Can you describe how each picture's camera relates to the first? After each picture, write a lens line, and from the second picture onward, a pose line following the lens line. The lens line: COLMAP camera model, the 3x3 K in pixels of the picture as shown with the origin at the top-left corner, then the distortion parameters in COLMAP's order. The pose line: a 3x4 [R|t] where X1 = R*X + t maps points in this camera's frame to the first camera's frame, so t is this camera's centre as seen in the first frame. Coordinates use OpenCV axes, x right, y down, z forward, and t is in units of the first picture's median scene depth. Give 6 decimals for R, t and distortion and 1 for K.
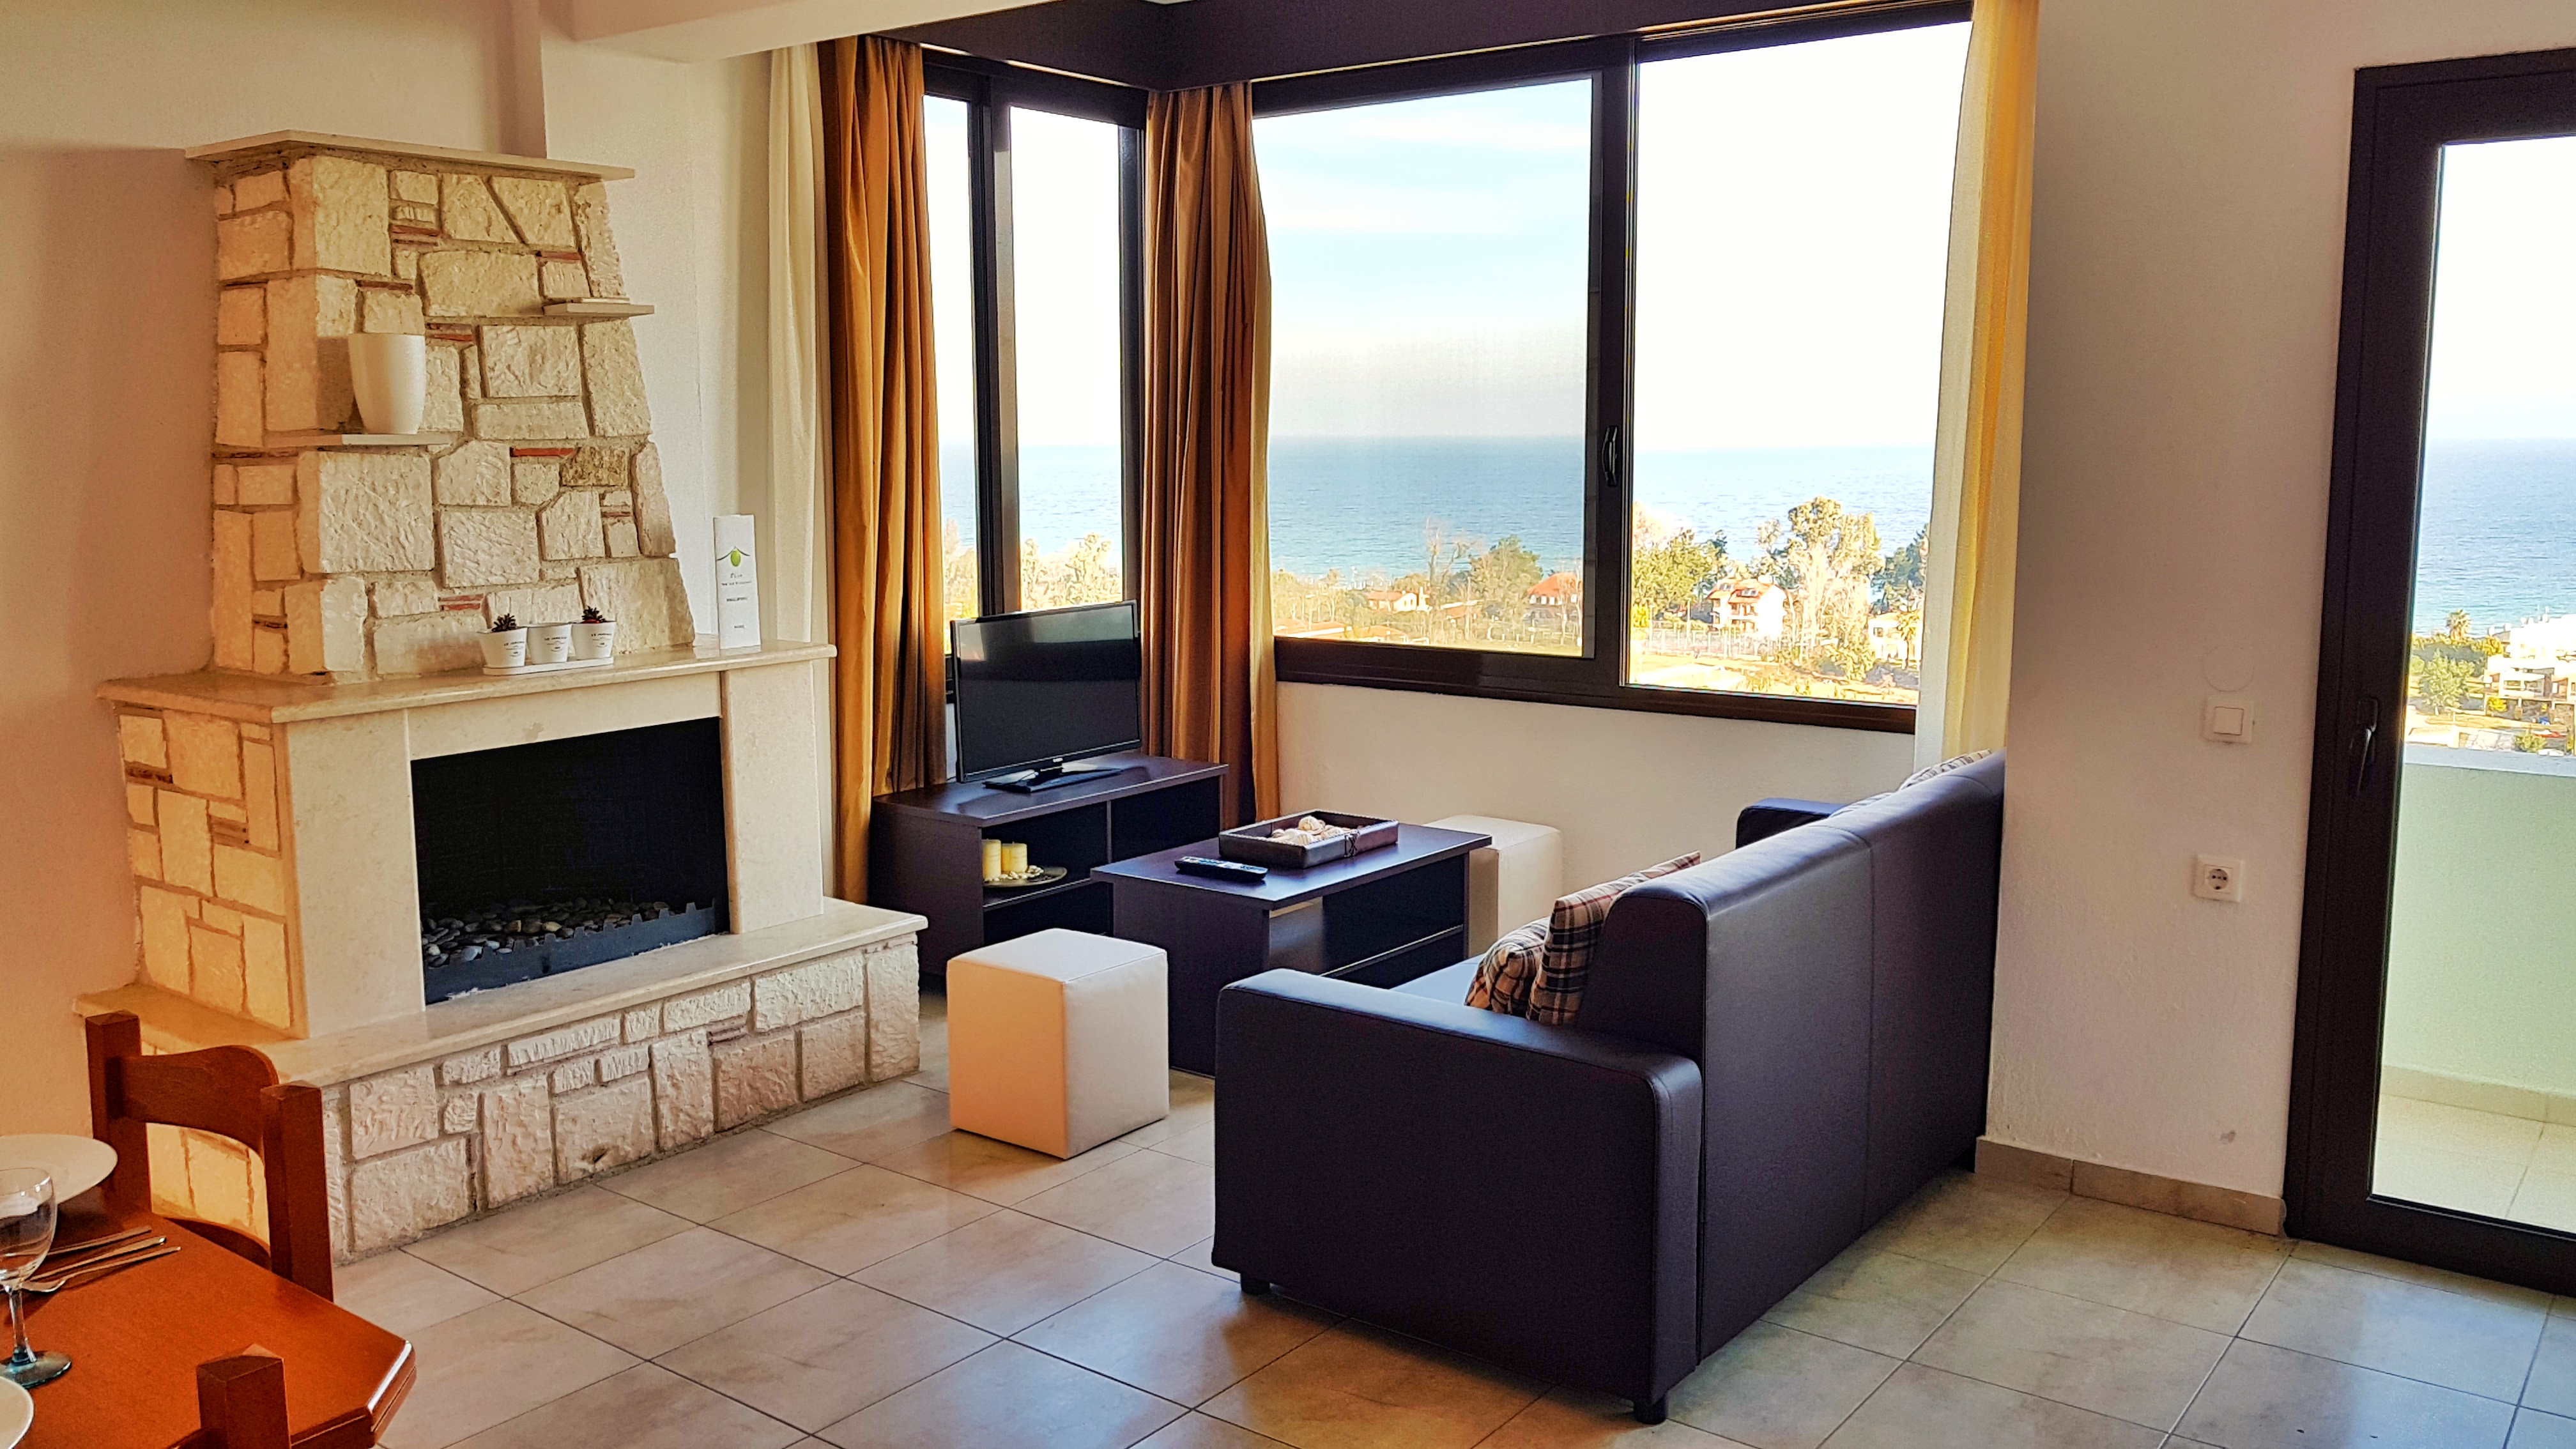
lens RADIAL K [[2028.8, 0, 1285.5], [0, 2028.8, 701.8], [0, 0, 1]] dist [-0.012741, -0.001706]
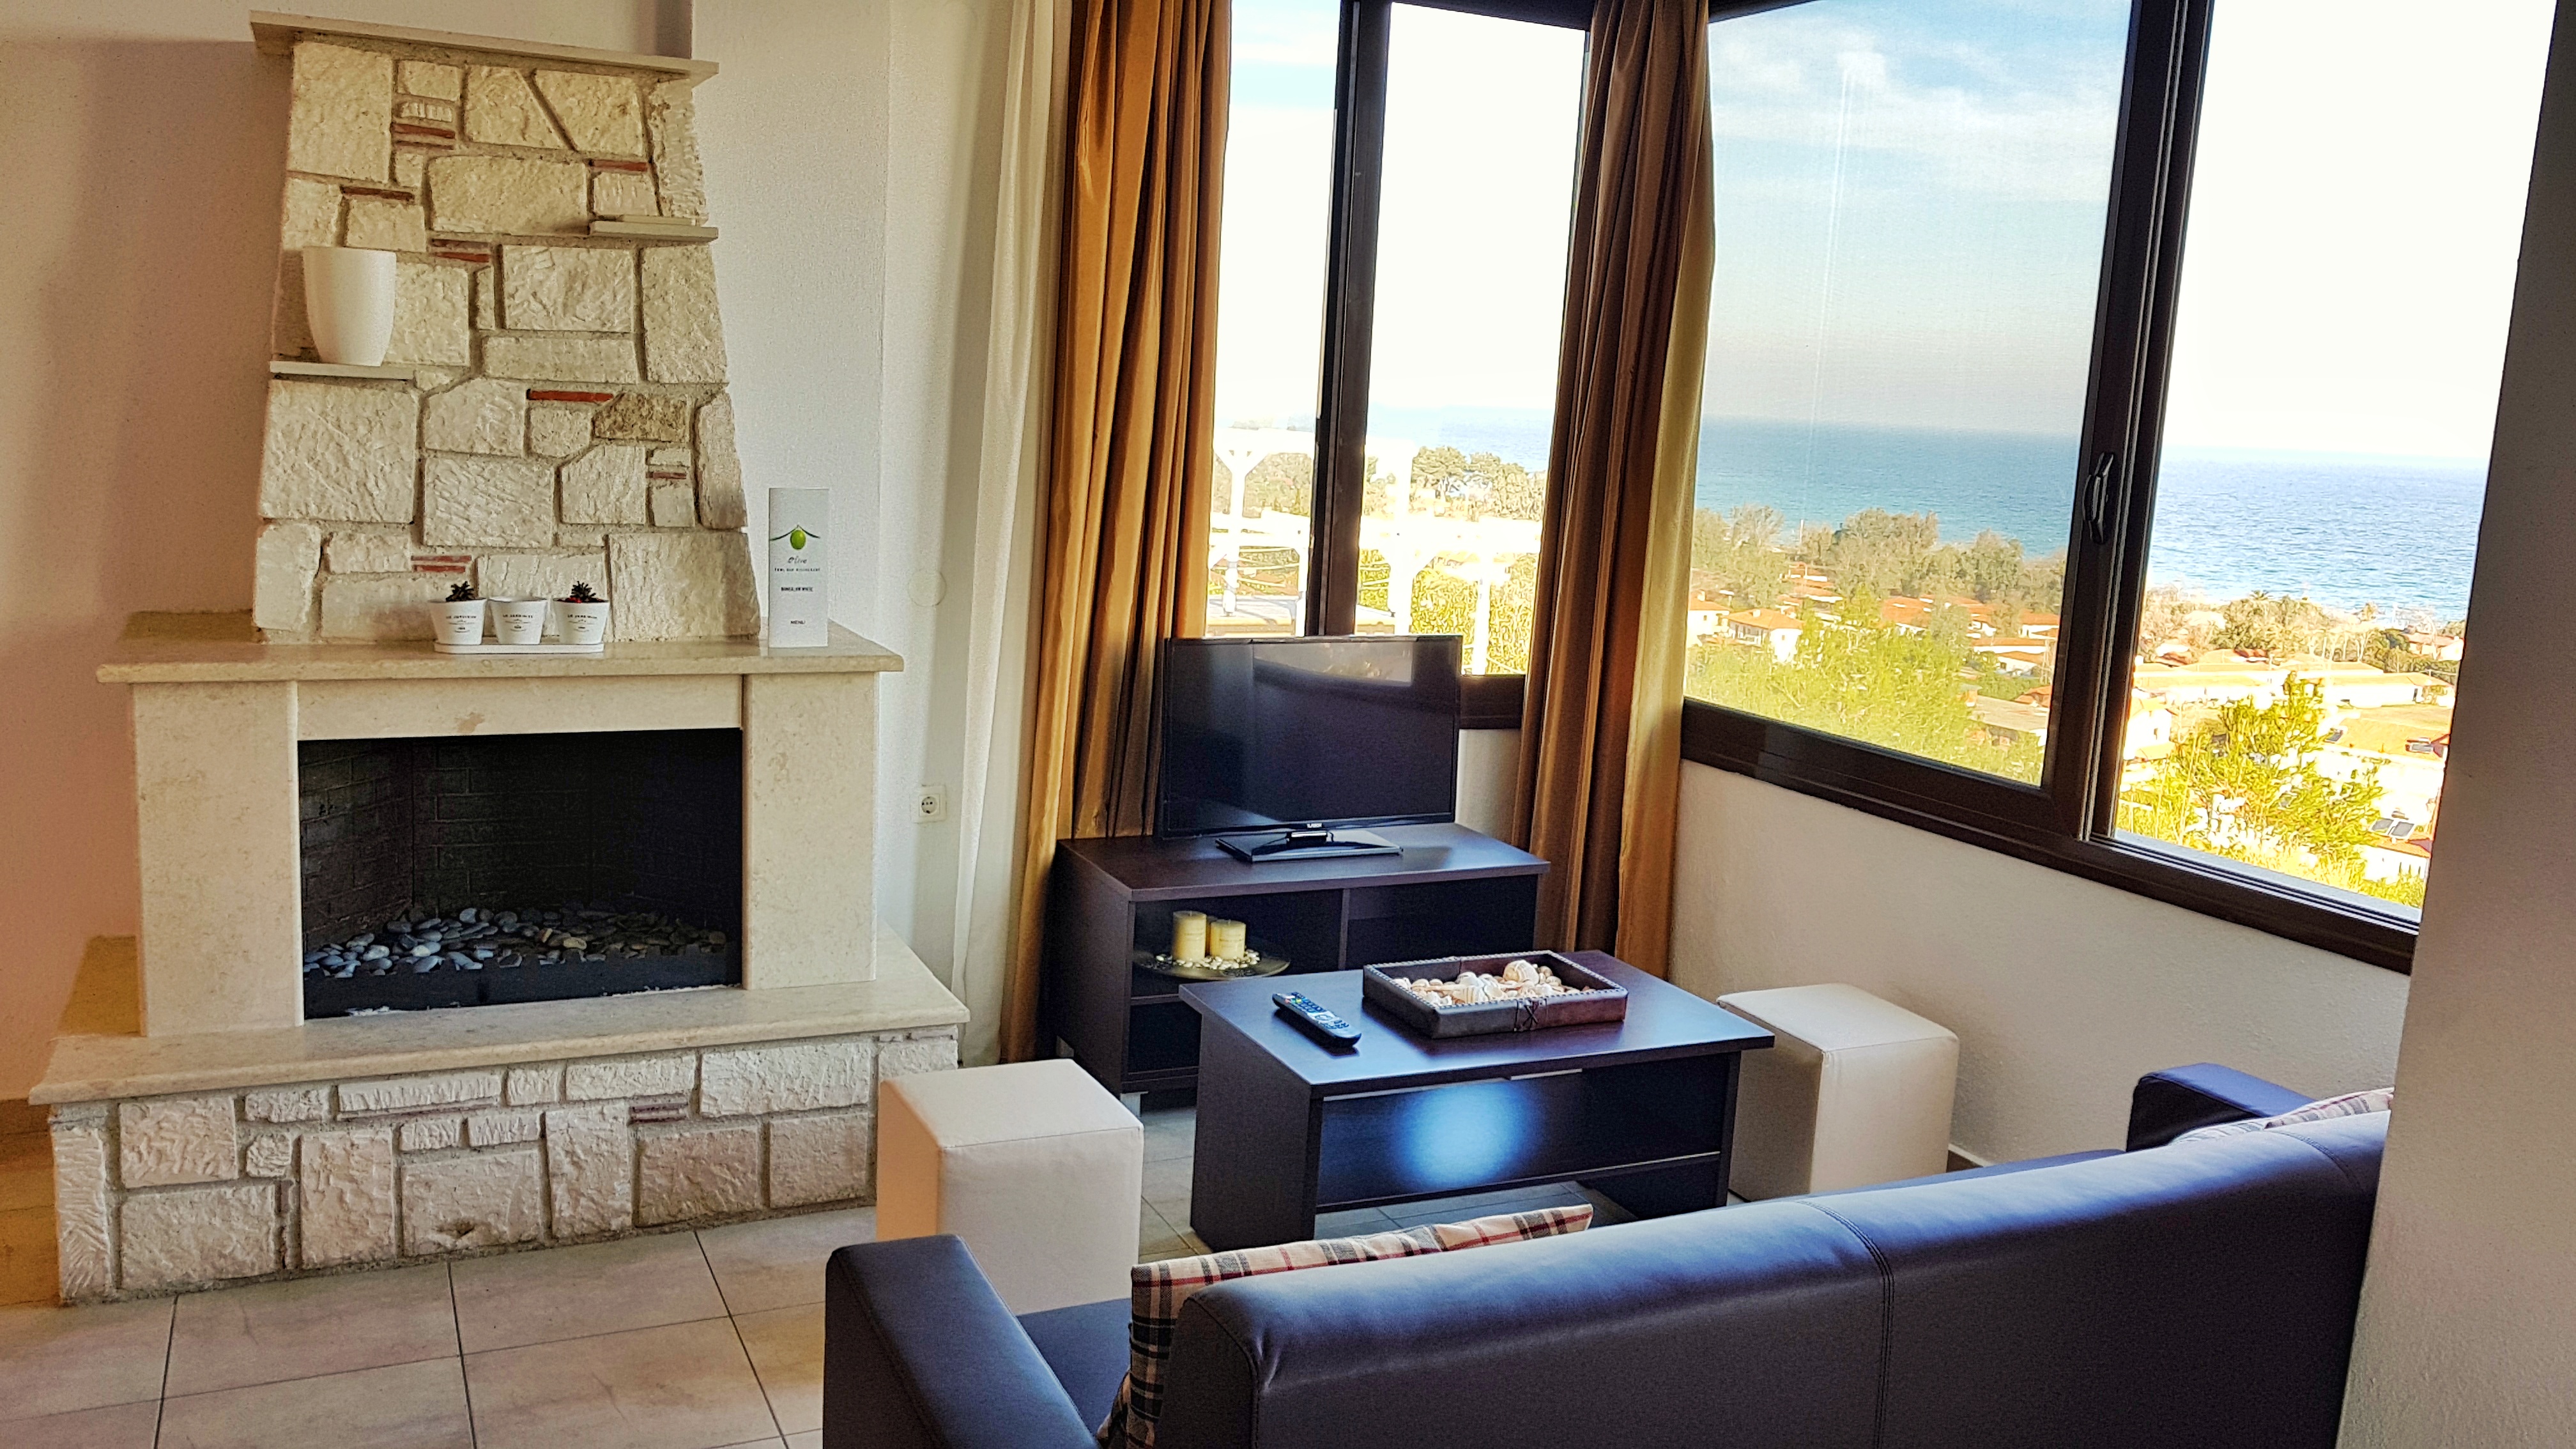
lens RADIAL K [[2026.1, 0, 1288.0], [0, 2026.1, 724.5], [0, 0, 1]] dist [-0.015238, 0.004449]
pose [[0.887961, 0.126312, -0.442233, 0.302720], [-0.117139, 0.991949, 0.048120, -0.064147], [0.444751, 0.009074, 0.895608, 0.382724]]
